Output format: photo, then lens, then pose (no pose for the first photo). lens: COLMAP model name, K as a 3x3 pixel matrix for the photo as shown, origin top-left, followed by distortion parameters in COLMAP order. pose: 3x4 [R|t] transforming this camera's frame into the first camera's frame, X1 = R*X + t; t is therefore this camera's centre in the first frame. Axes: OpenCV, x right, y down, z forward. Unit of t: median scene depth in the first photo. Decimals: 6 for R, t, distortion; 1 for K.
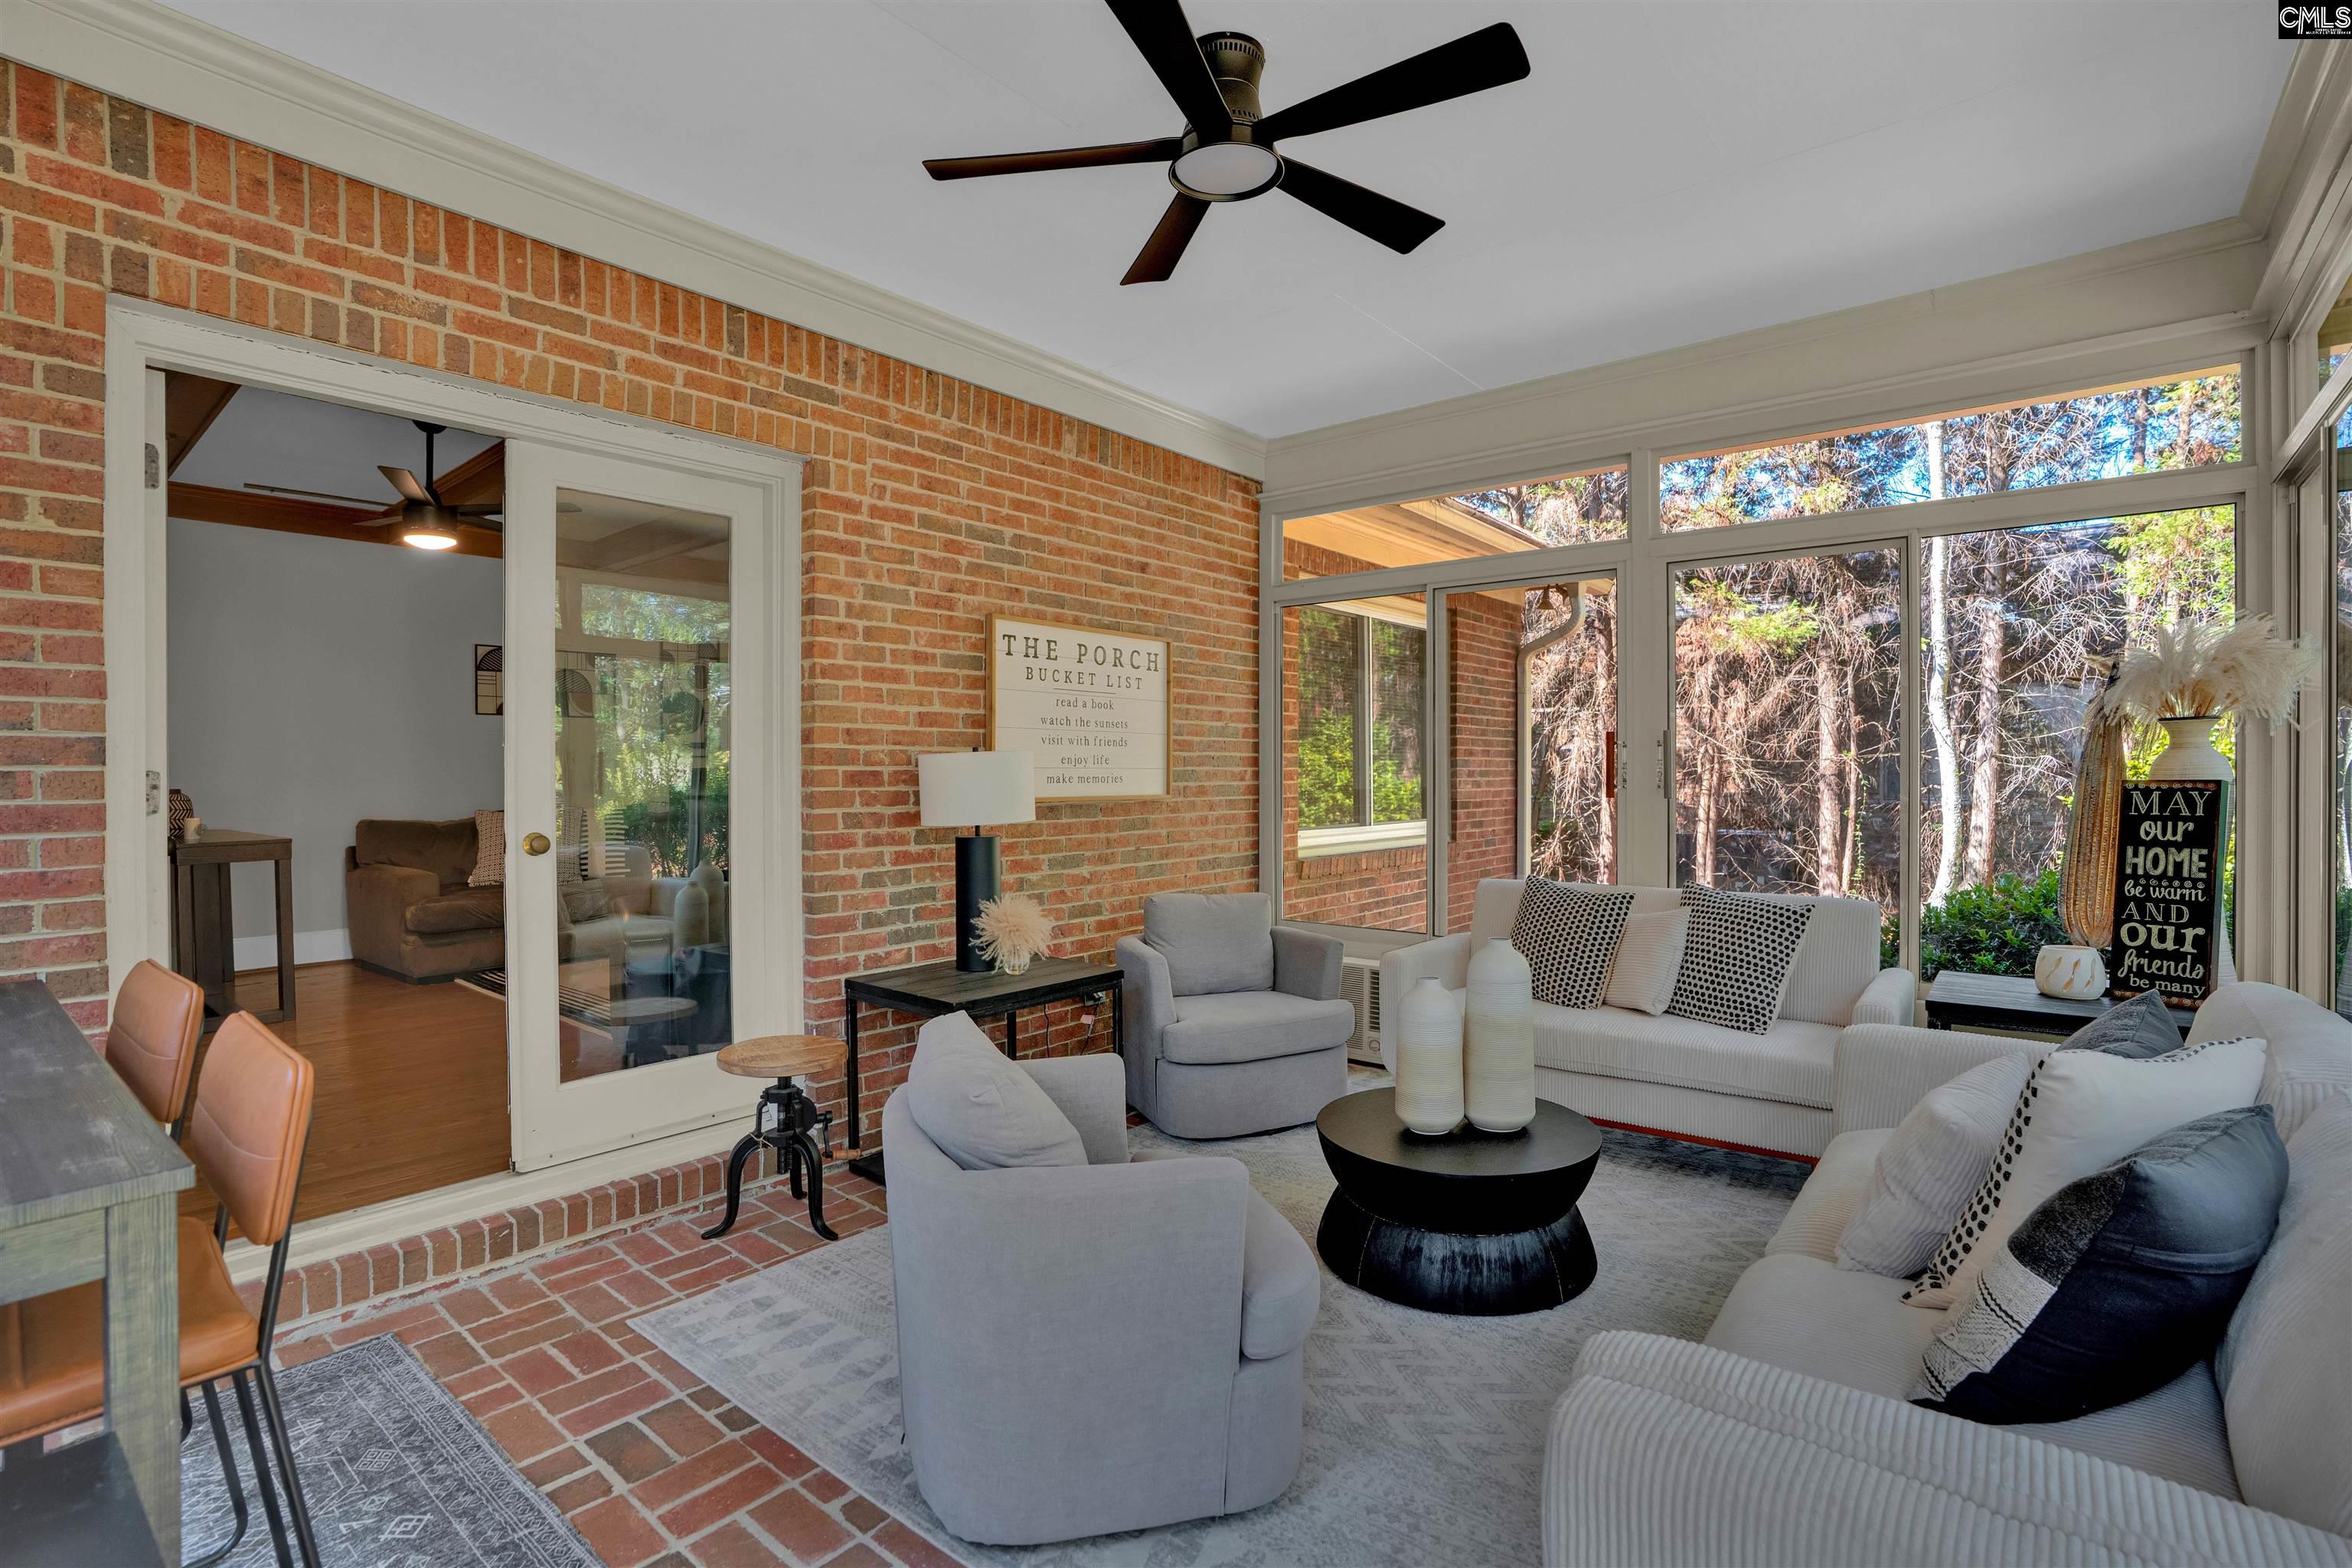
lens RADIAL K [[1093.5, 0, 1176.0], [0, 1093.5, 784.0], [0, 0, 1]] dist [-0.071417, 0.000228]
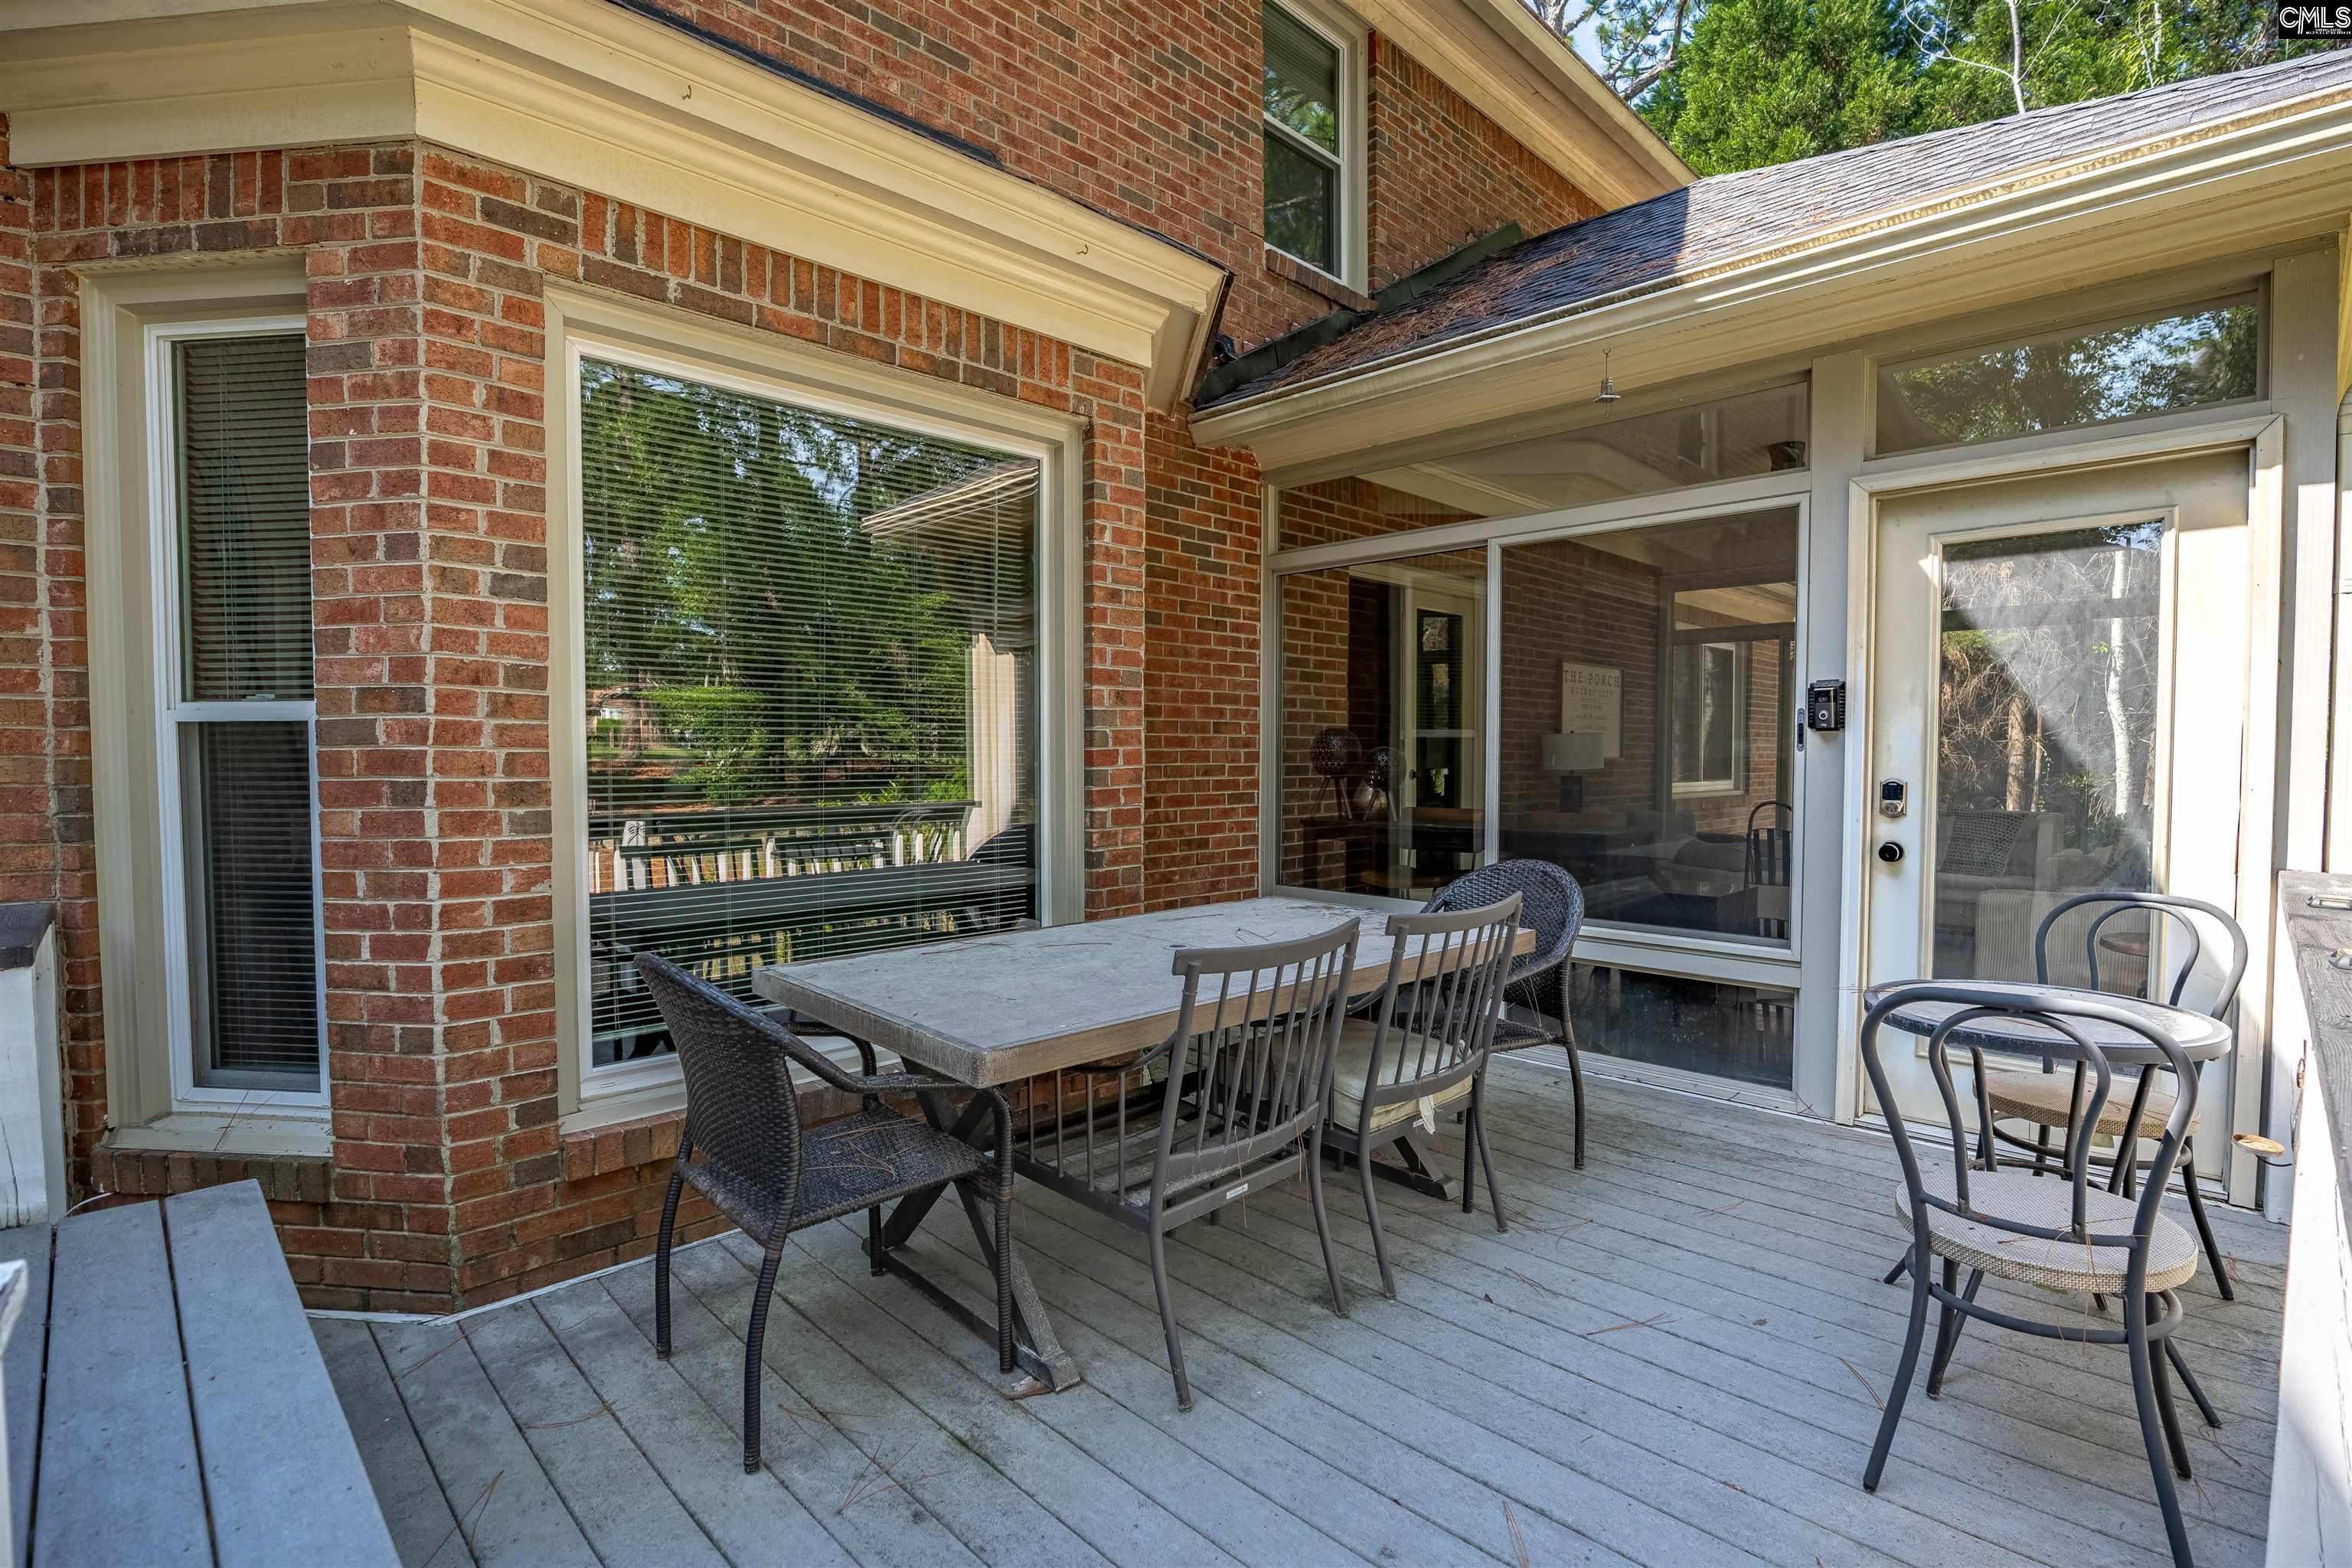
lens RADIAL K [[1114.1, 0, 1176.0], [0, 1114.1, 784.0], [0, 0, 1]] dist [-0.047974, 0.000186]
pose [[0.994206, 0.014692, -0.106485, -0.348579], [-0.011956, 0.999583, 0.026286, 0.009062], [0.106827, -0.024860, 0.993967, -0.549137]]
